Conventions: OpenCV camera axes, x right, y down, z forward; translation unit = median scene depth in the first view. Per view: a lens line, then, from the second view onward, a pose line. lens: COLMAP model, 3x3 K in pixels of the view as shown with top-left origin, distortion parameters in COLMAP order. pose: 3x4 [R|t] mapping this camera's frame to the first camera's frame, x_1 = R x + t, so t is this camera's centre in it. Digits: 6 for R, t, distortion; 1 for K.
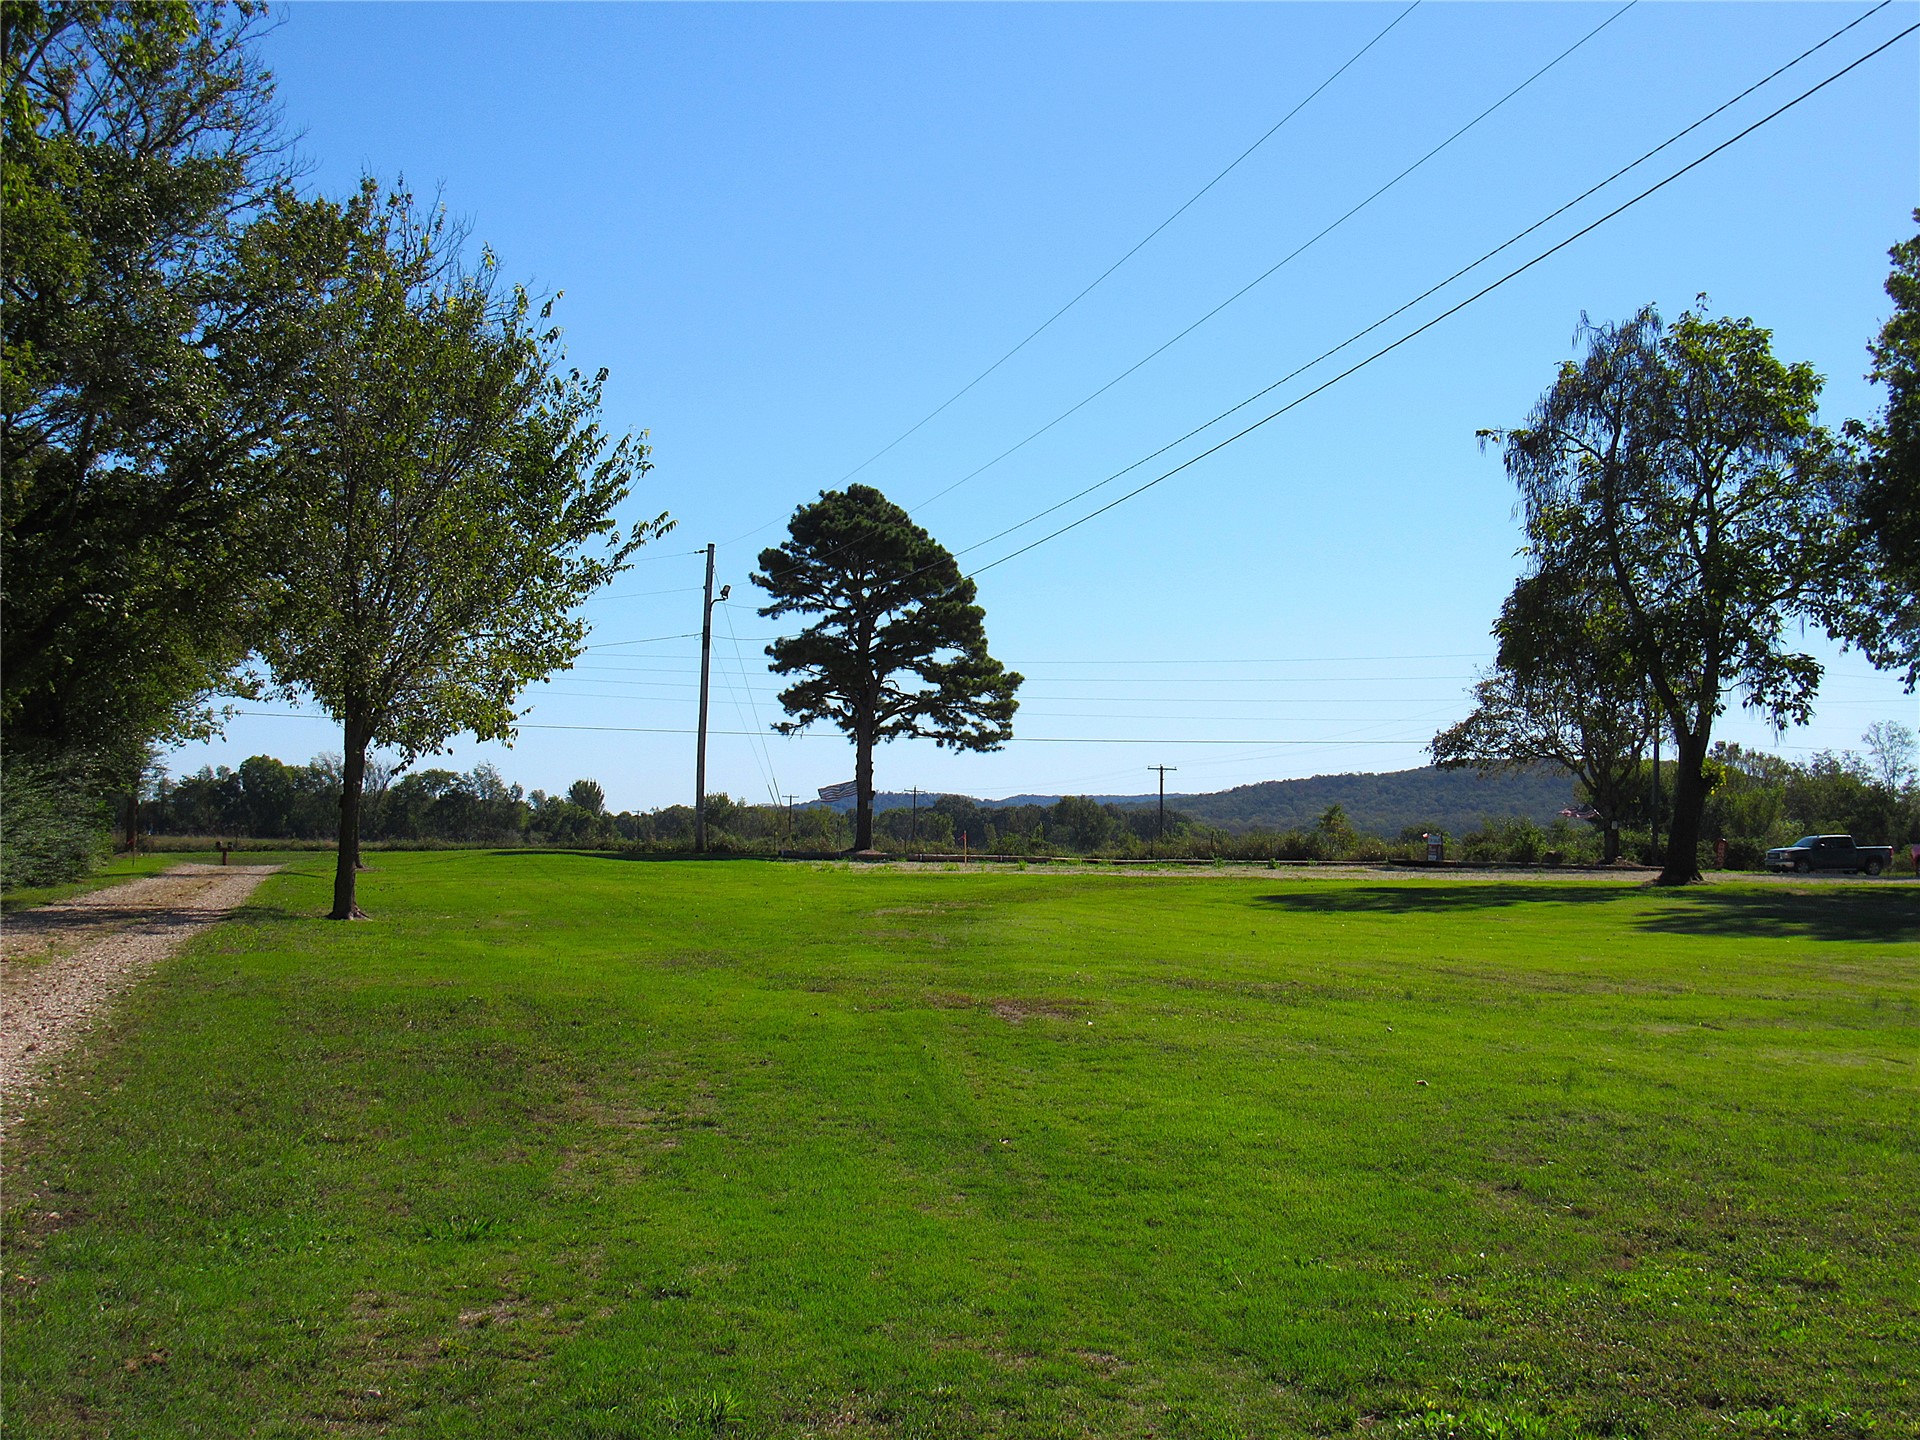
lens RADIAL K [[2528.9, 0, 966.3], [0, 2528.9, 728.4], [0, 0, 1]] dist [-0.106779, 0.000000]
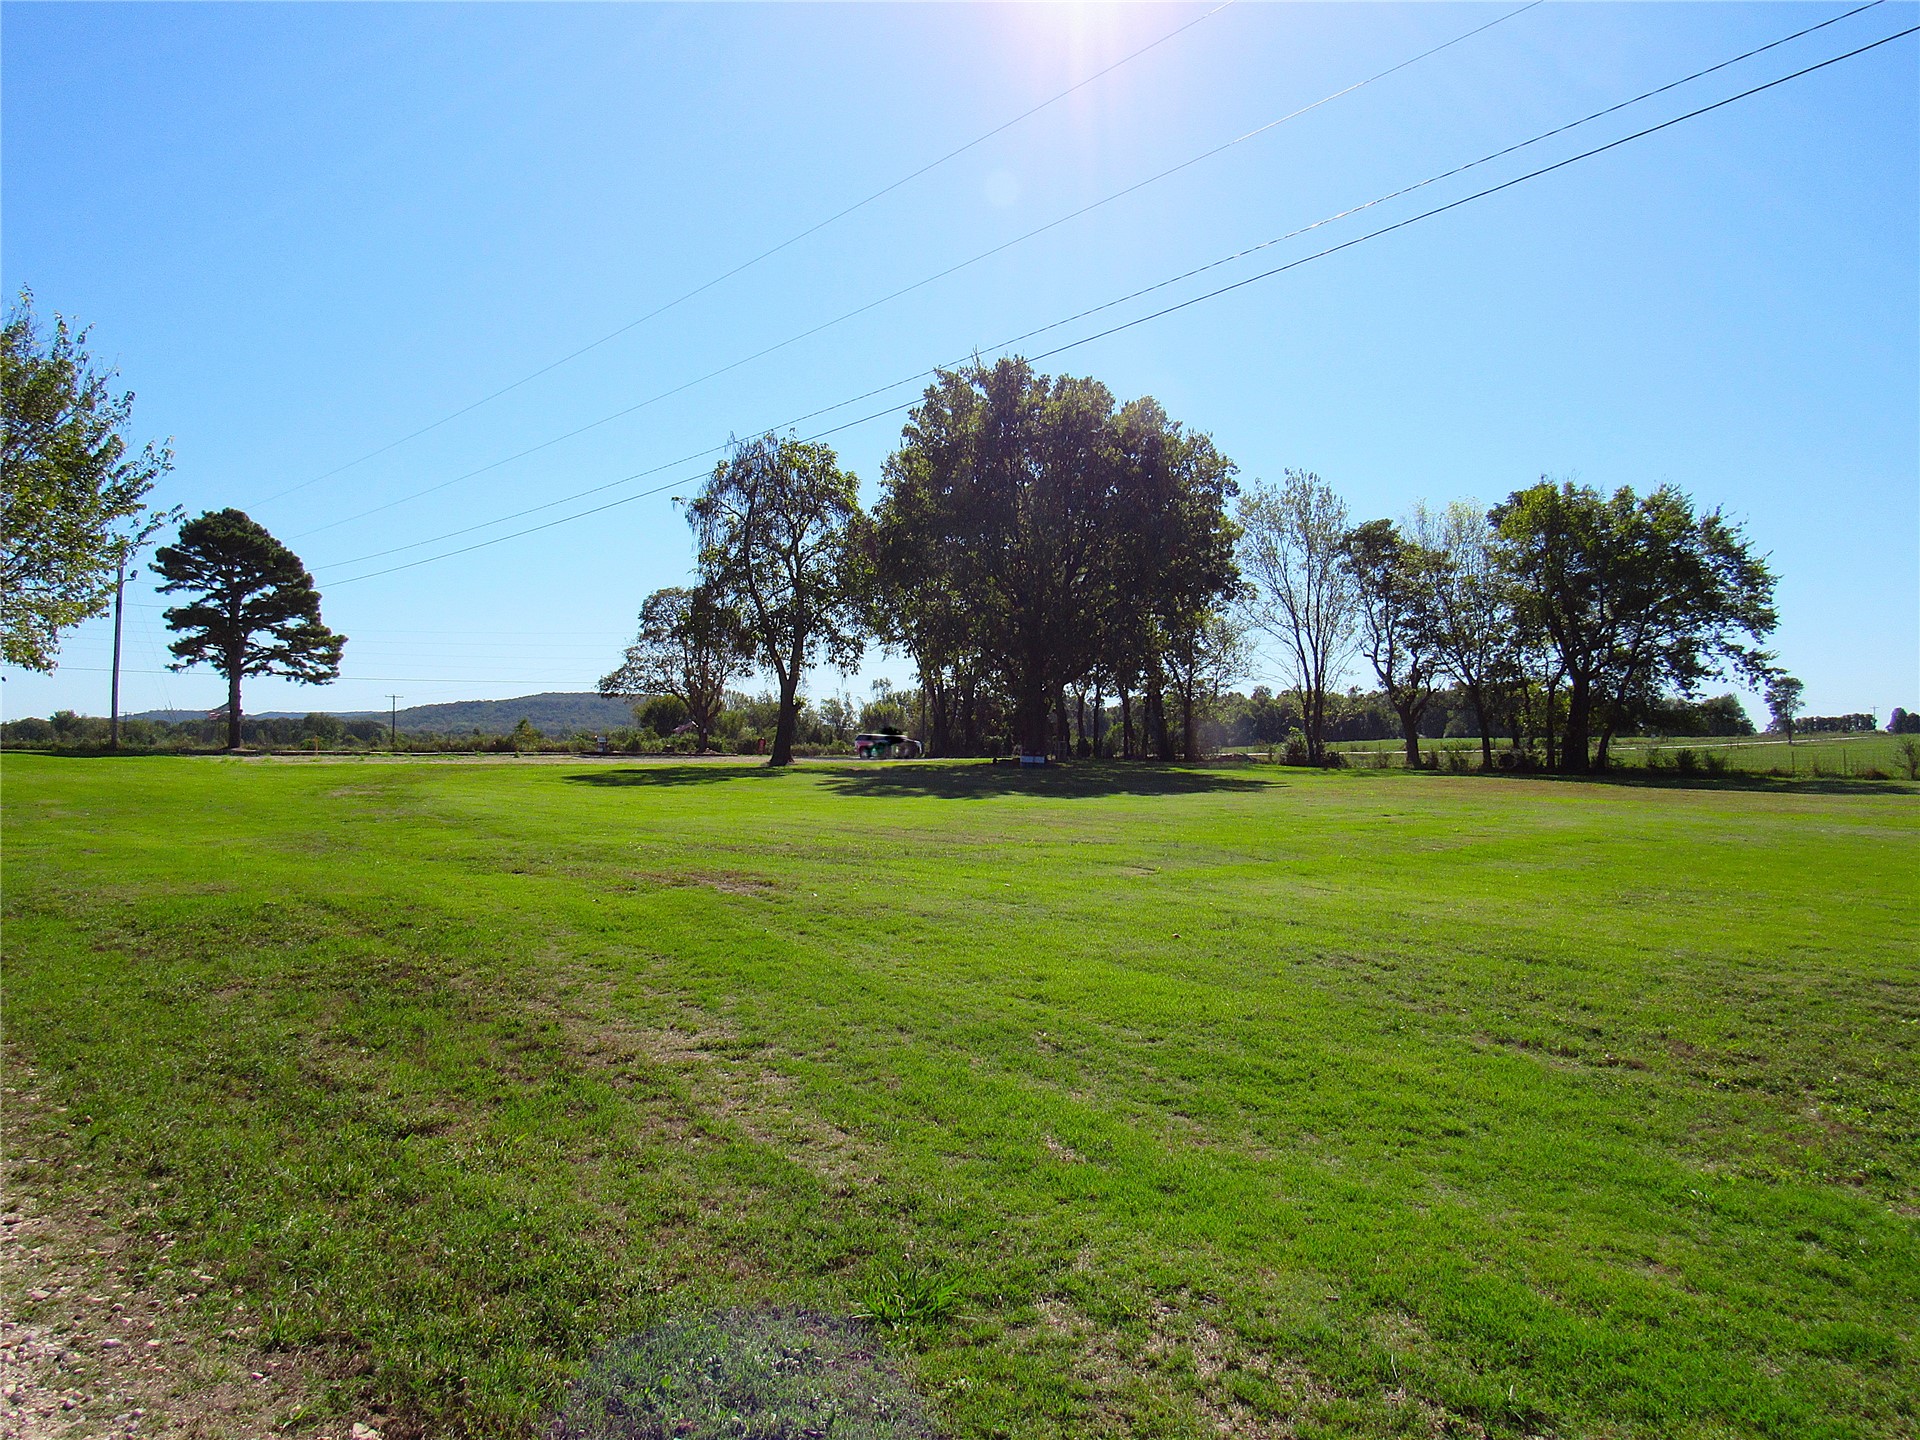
lens RADIAL K [[1369.2, 0, 957.4], [0, 1369.2, 717.8], [0, 0, 1]] dist [-0.029627, 0.005365]
pose [[0.882851, 0.000865, 0.469653, -0.040207], [-0.014956, 0.999543, 0.026275, 0.001622], [-0.469416, -0.030221, 0.882460, 0.069054]]
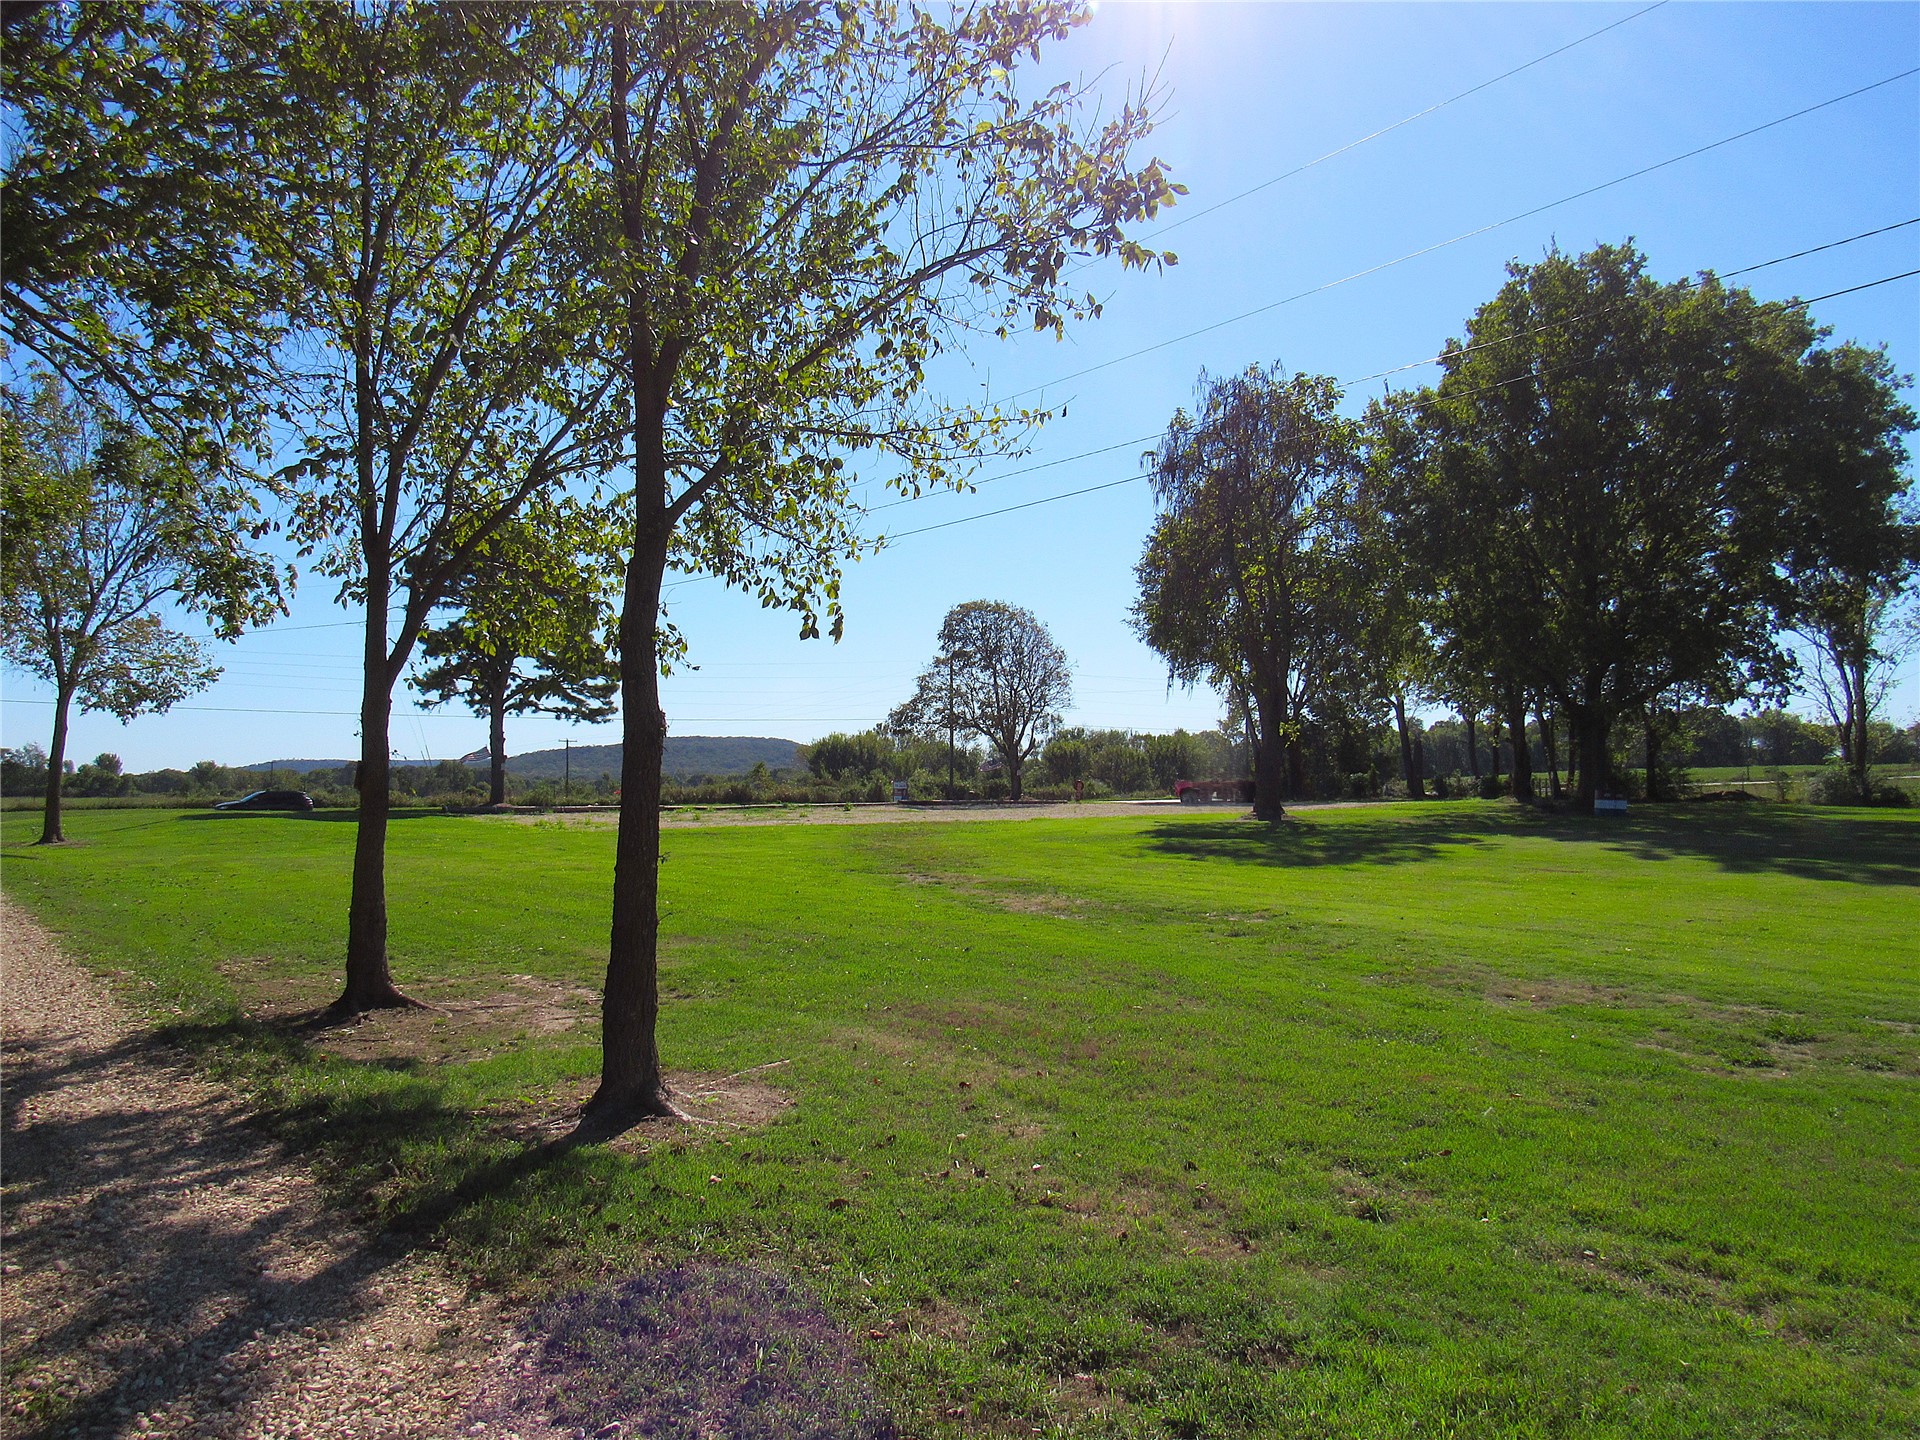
lens RADIAL K [[1369.2, 0, 955.5], [0, 1369.2, 711.6], [0, 0, 1]] dist [-0.029627, 0.005365]
pose [[0.915007, -0.000805, 0.403436, -0.104083], [0.003254, 0.999980, -0.005384, 0.007690], [-0.403424, 0.006239, 0.914992, 0.303623]]
